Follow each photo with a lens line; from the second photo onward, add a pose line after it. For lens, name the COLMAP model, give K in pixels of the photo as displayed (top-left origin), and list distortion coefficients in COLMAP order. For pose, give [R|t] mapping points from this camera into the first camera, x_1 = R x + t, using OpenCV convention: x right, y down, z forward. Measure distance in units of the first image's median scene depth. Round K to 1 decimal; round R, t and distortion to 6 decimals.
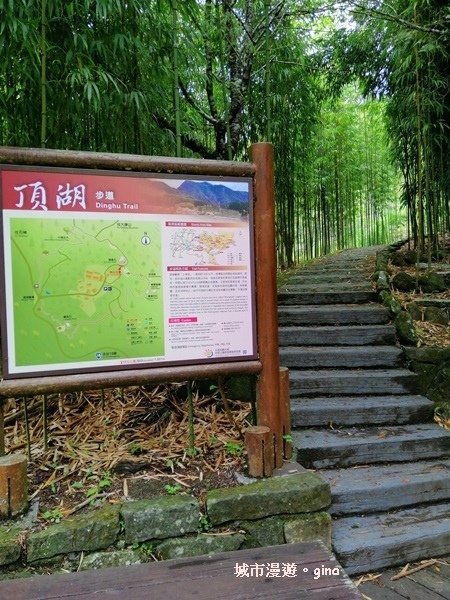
lens RADIAL K [[447.4, 0, 229.3], [0, 447.4, 301.5], [0, 0, 1]] dist [0.036472, -0.052762]
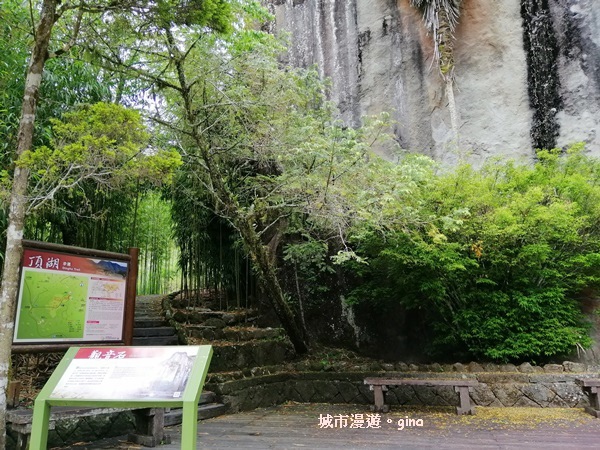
lens RADIAL K [[447.4, 0, 299.2], [0, 447.4, 223.0], [0, 0, 1]] dist [0.036472, -0.052762]
pose [[0.793068, 0.162051, 0.587181, -0.694225], [0.008073, 0.961082, -0.276144, 0.197531], [-0.609079, 0.223742, 0.760896, -1.450818]]
